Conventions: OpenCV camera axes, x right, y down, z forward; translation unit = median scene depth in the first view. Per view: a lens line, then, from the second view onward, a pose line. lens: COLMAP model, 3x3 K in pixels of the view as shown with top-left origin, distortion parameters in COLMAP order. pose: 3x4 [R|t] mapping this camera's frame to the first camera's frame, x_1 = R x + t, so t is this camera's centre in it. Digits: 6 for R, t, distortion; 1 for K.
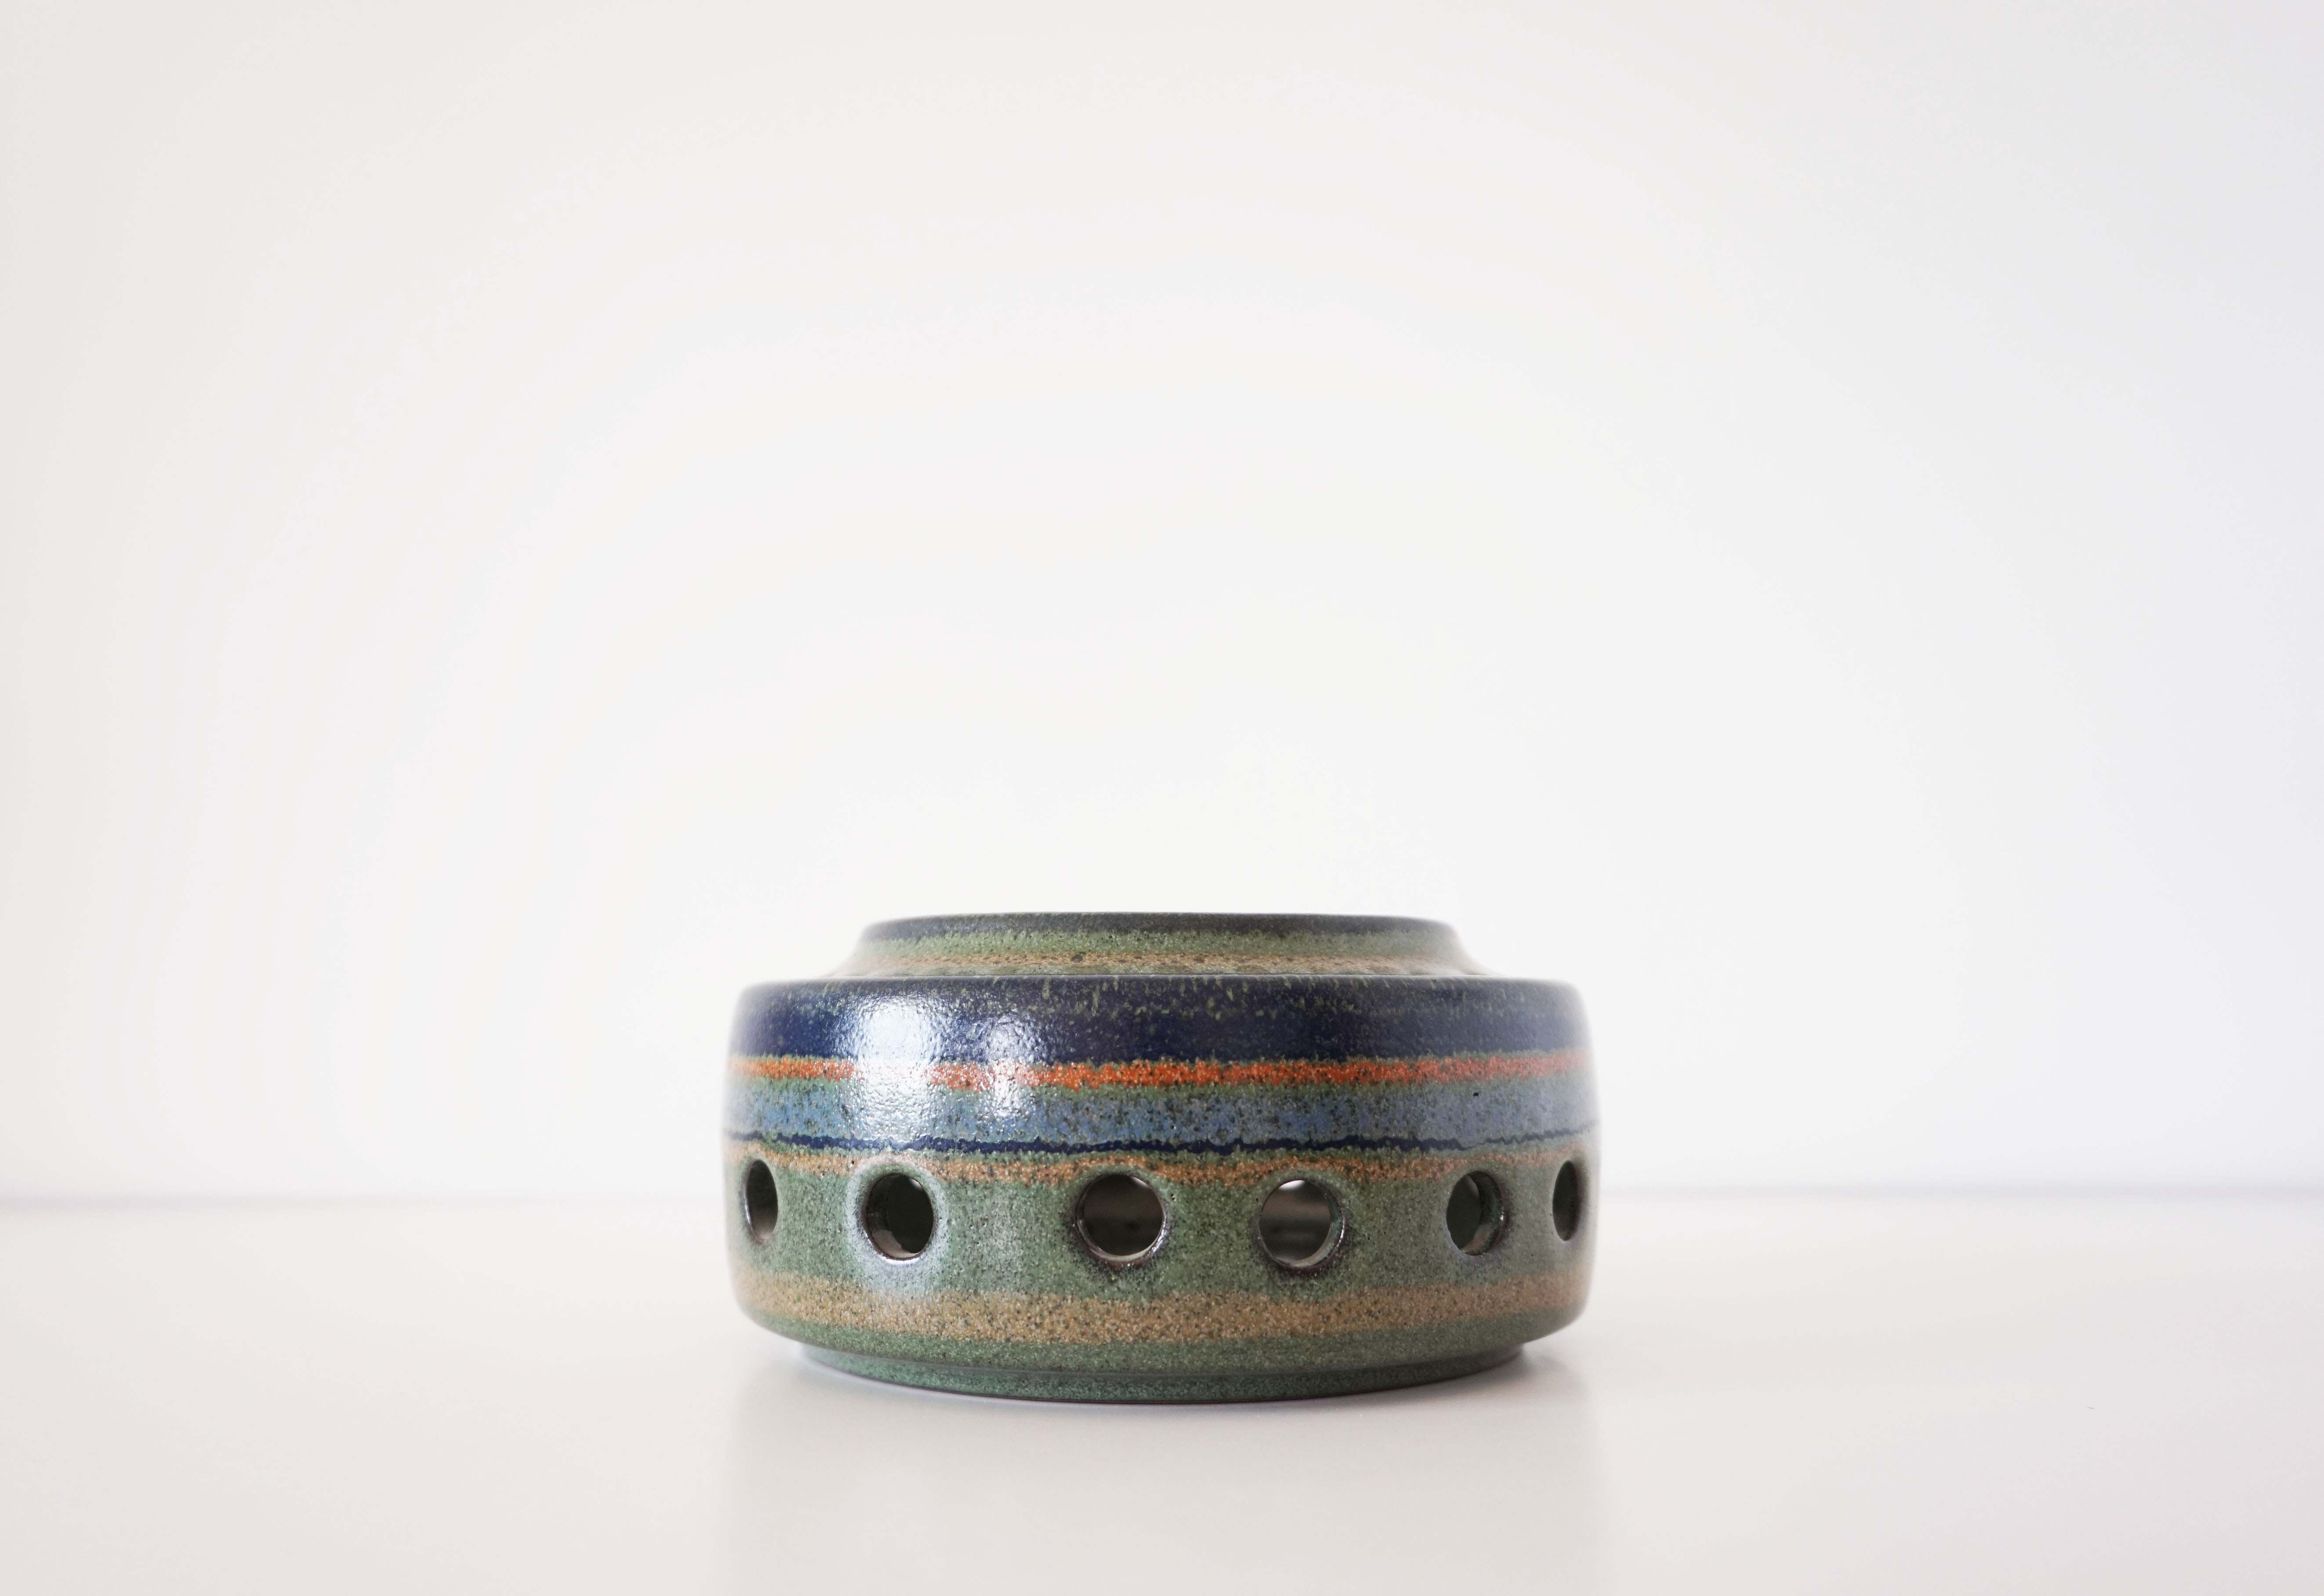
lens RADIAL K [[1955.6, 0, 1117.5], [0, 1955.6, 790.8], [0, 0, 1]] dist [-0.004660, -0.001534]
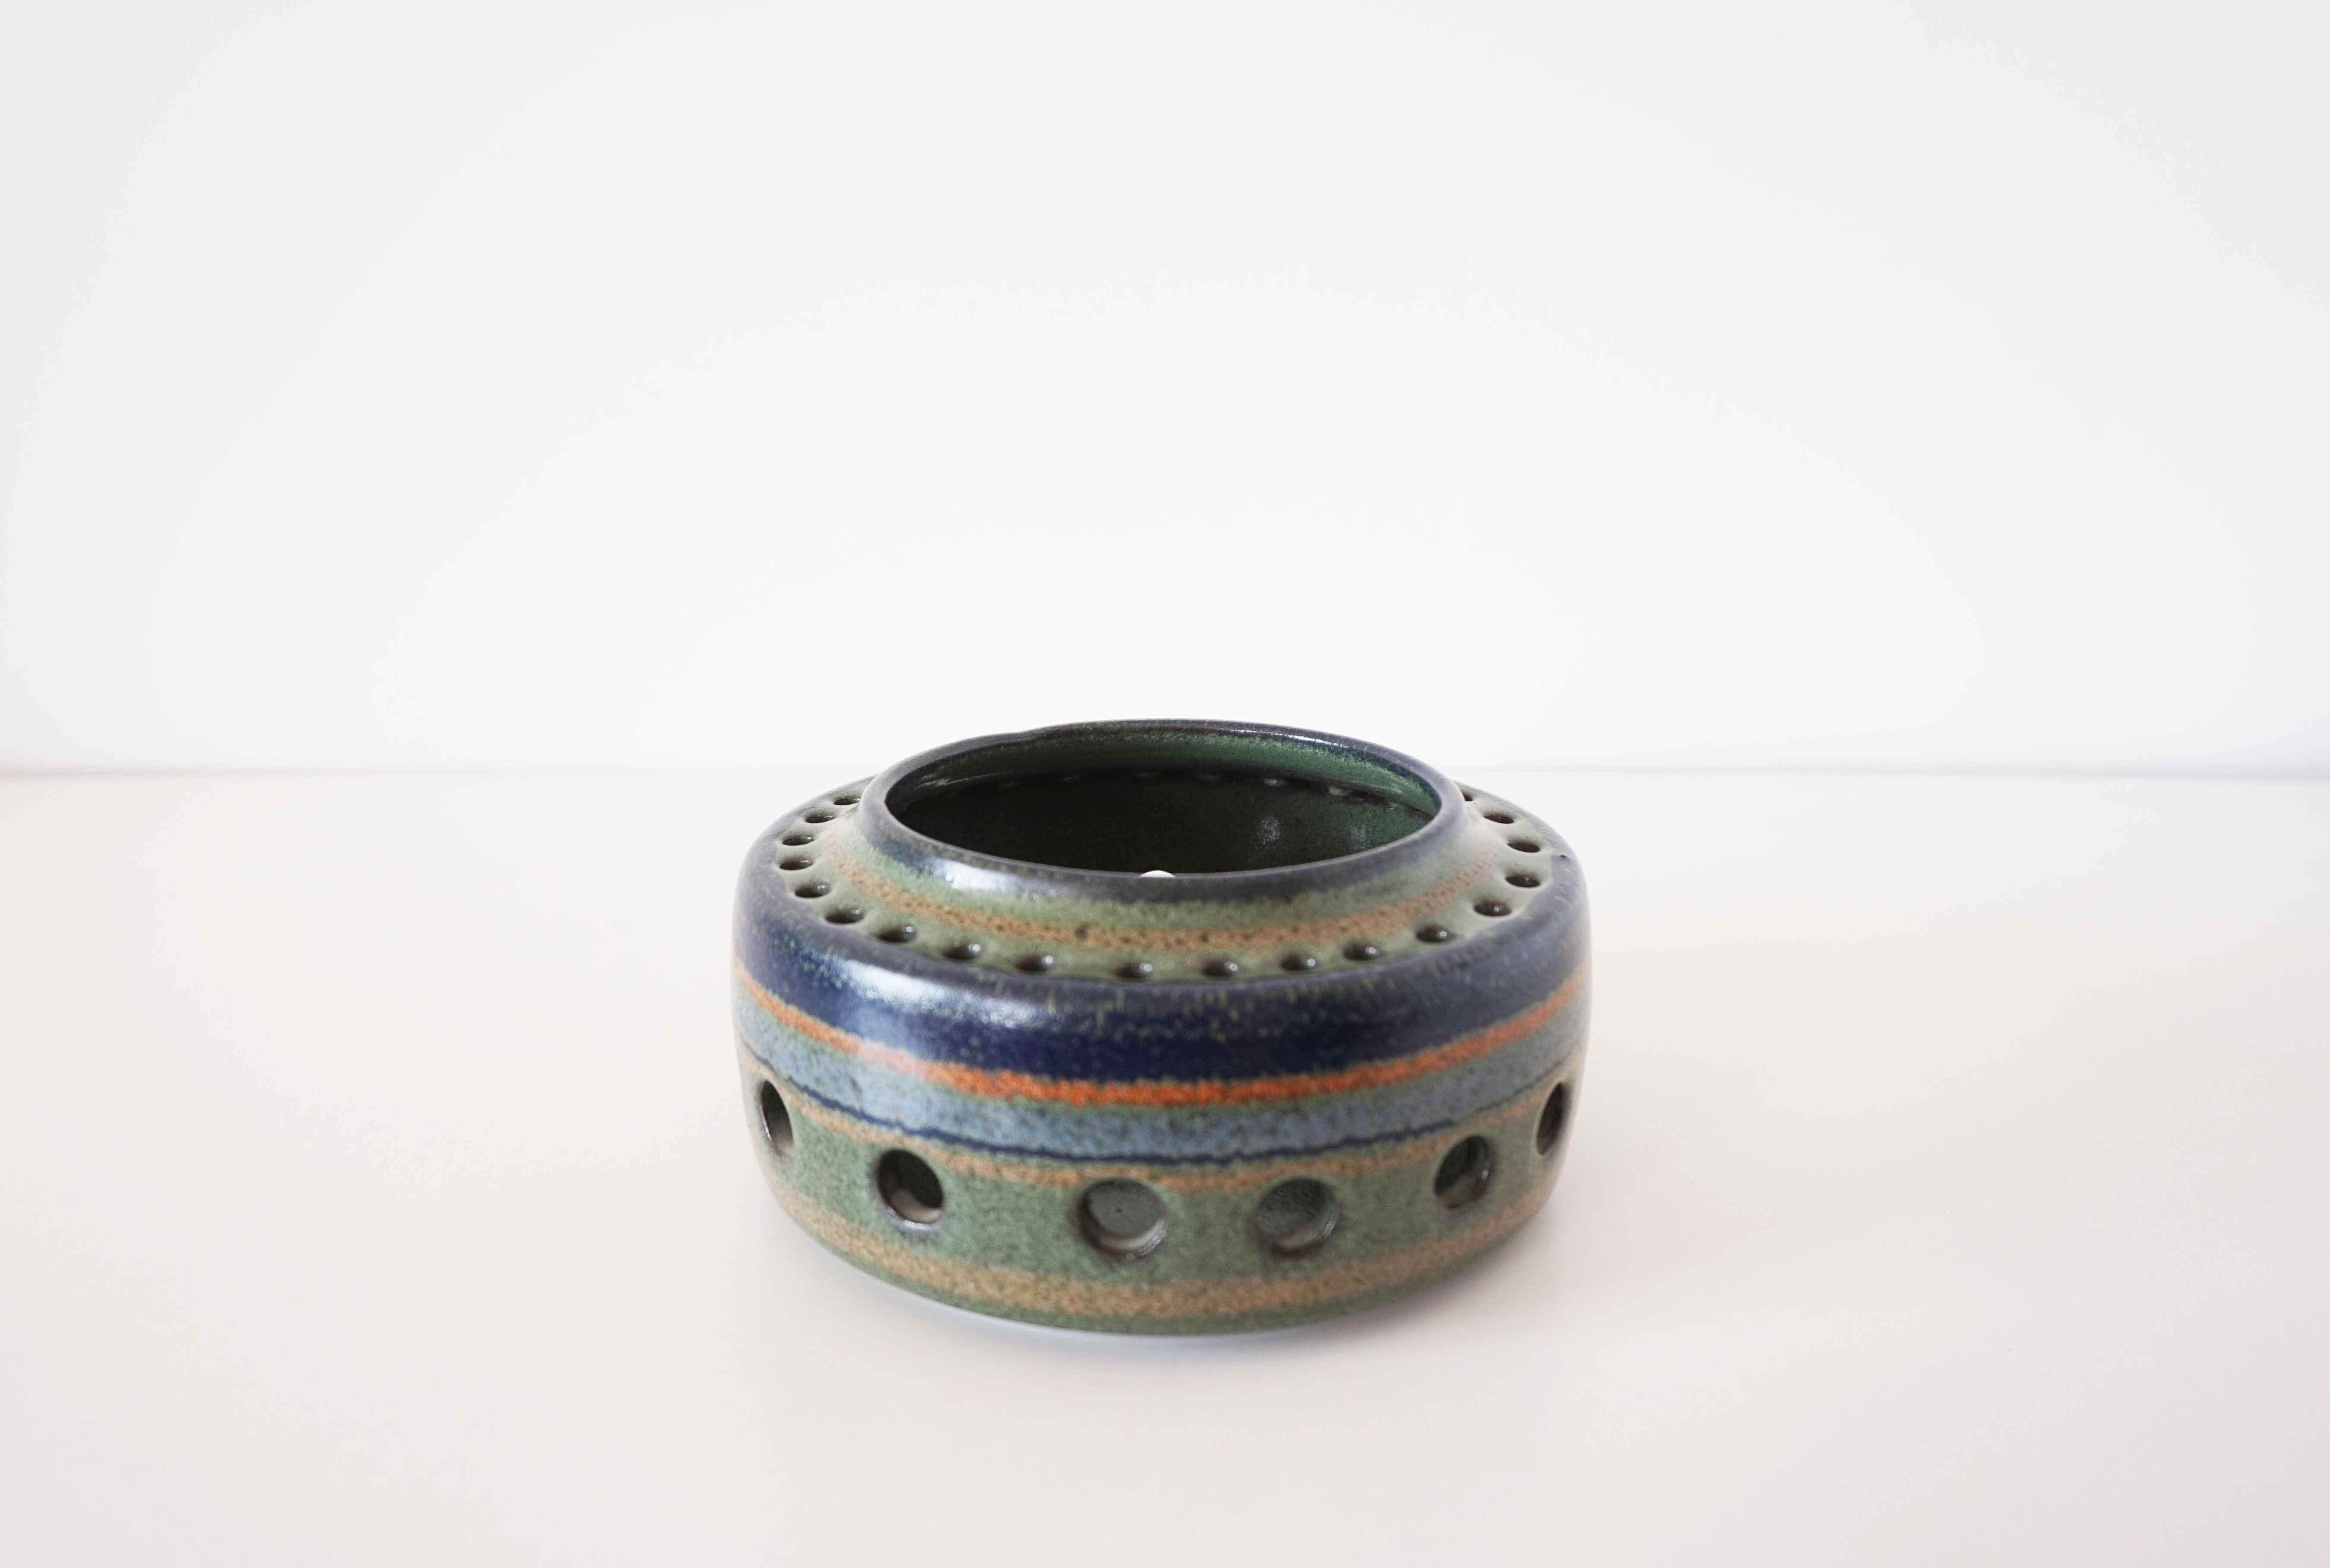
lens RADIAL K [[1885.5, 0, 1161.4], [0, 1885.5, 797.4], [0, 0, 1]] dist [-0.007316, -0.001143]
pose [[0.999728, 0.007180, 0.022173, -0.001833], [-0.015190, 0.922288, 0.386205, -0.371479], [-0.017677, -0.386437, 0.922146, 0.155411]]
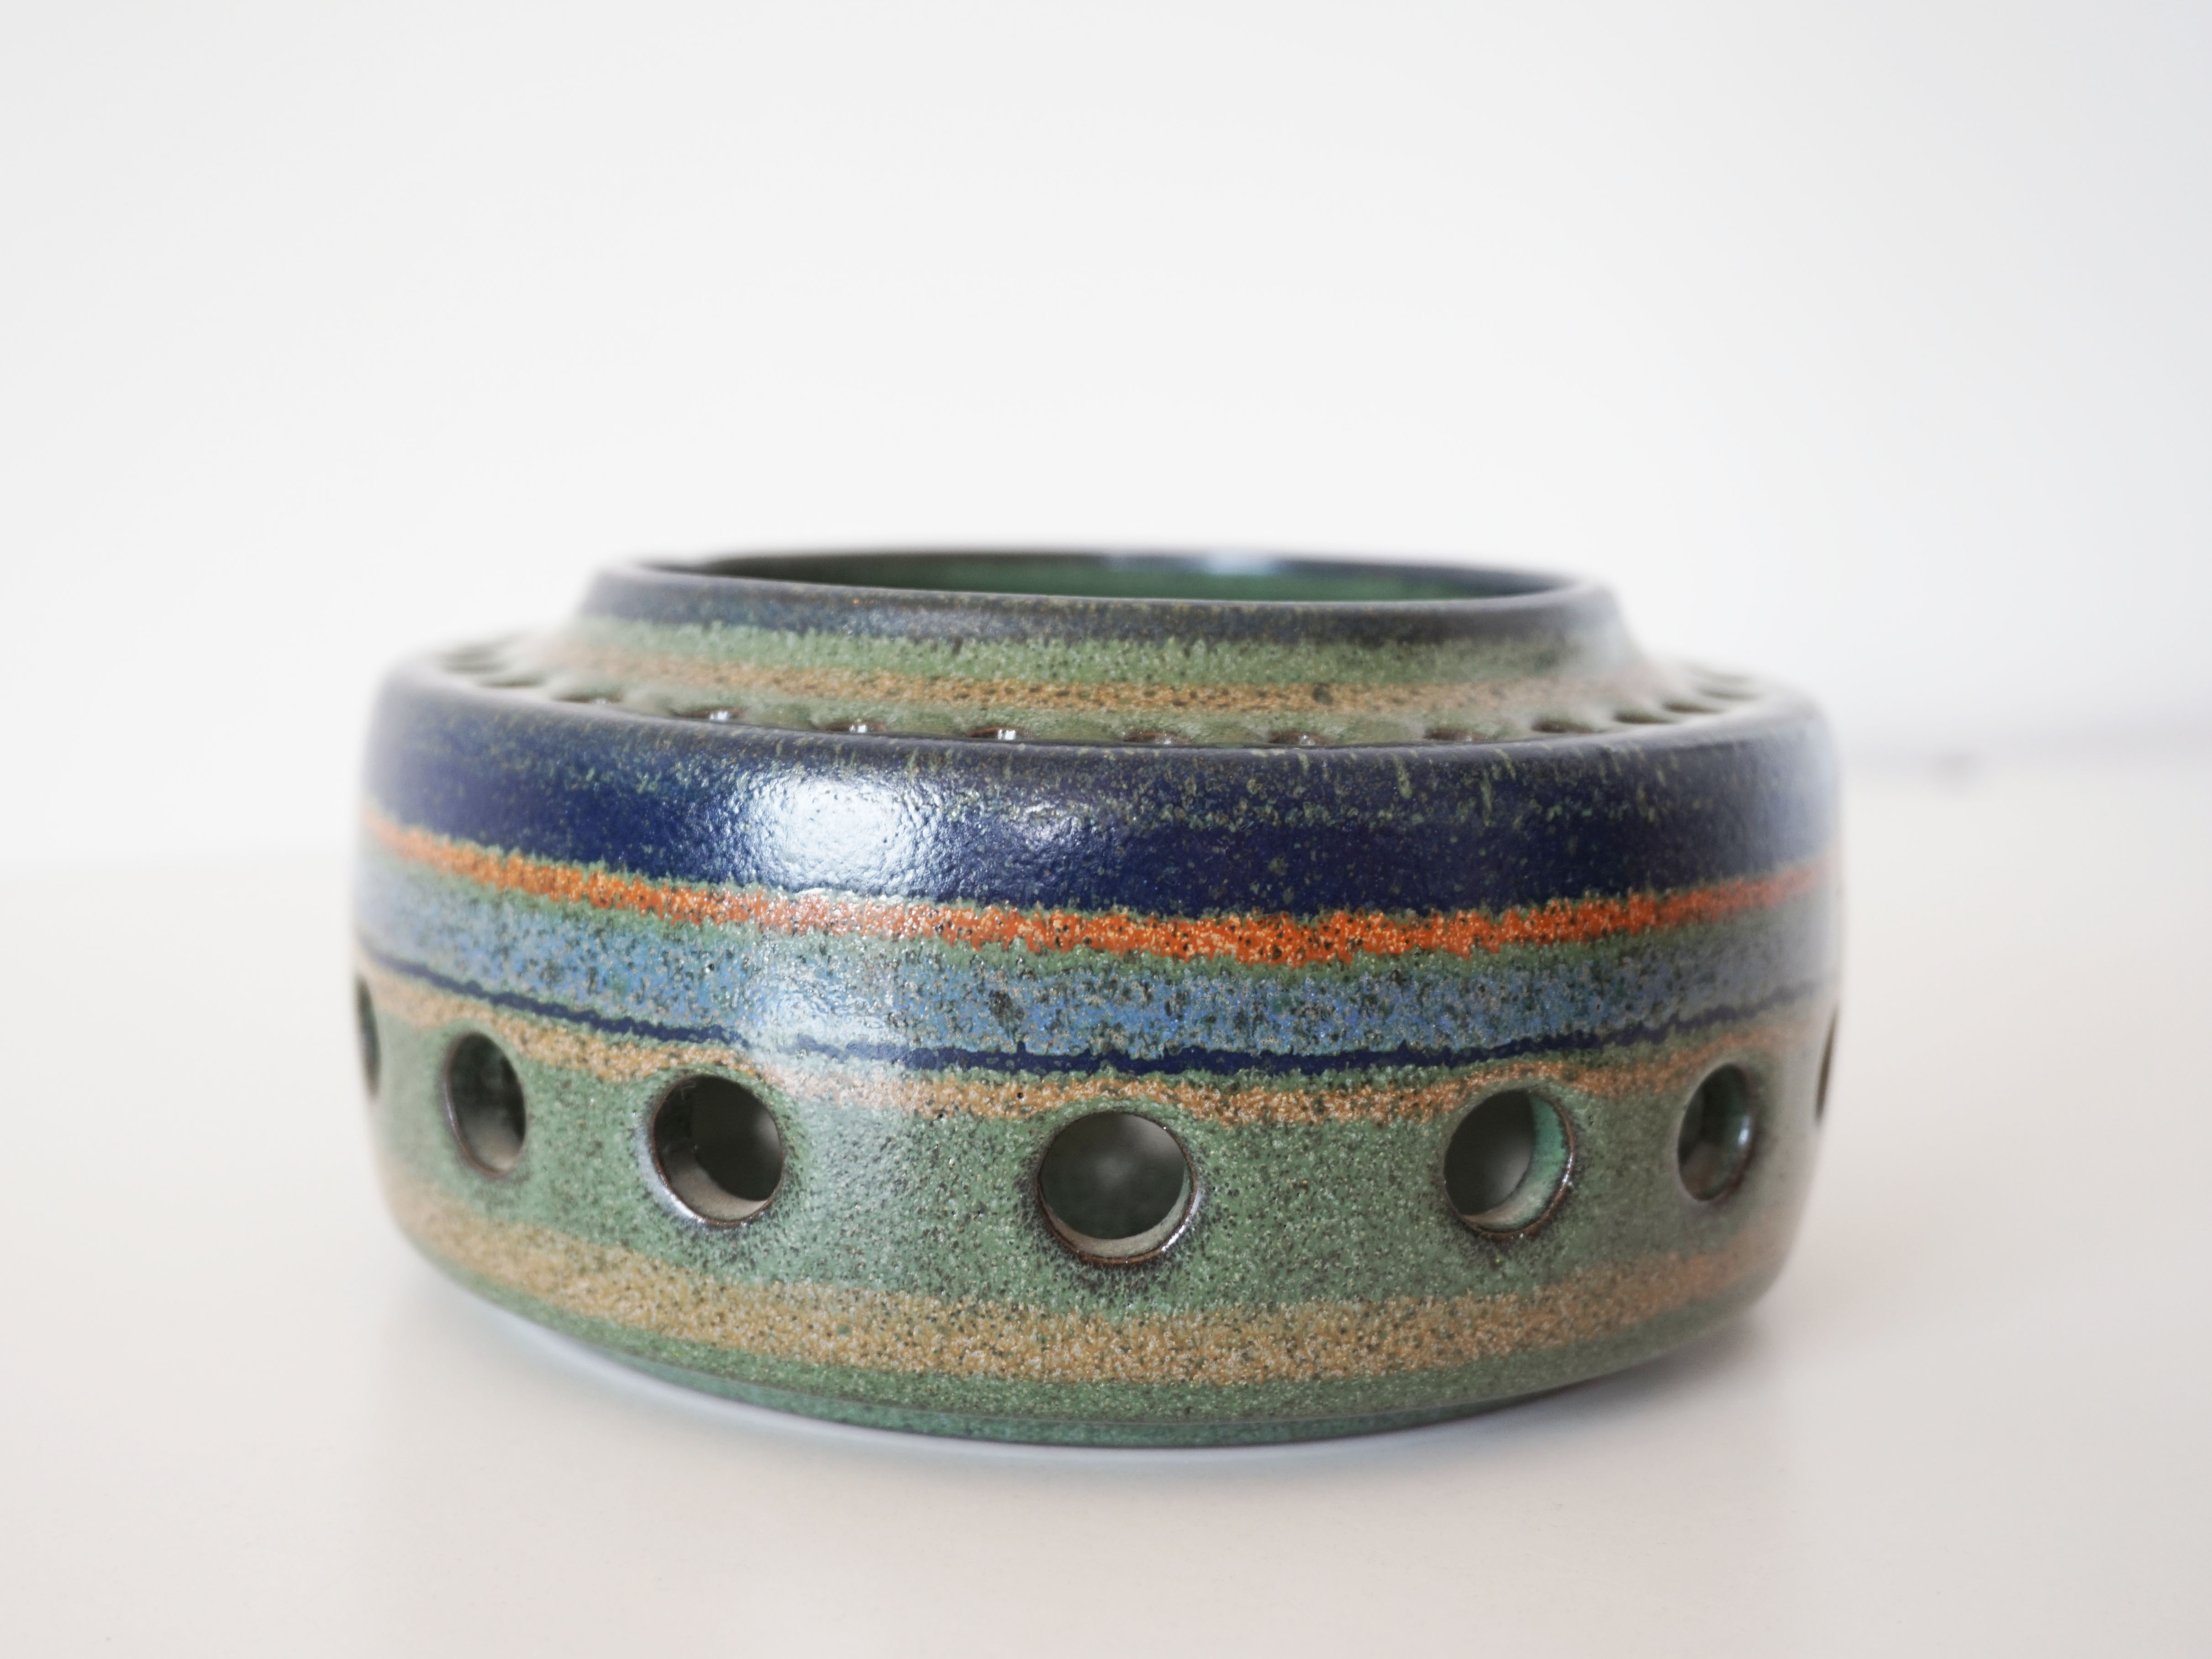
lens RADIAL K [[2867.6, 0, 975.1], [0, 2867.6, 833.4], [0, 0, 1]] dist [0.012740, 0.000000]
pose [[0.860369, -0.056624, 0.506516, -0.562211], [-0.081895, 0.965537, 0.247045, -0.076515], [-0.503048, -0.254031, 0.826081, 0.385779]]
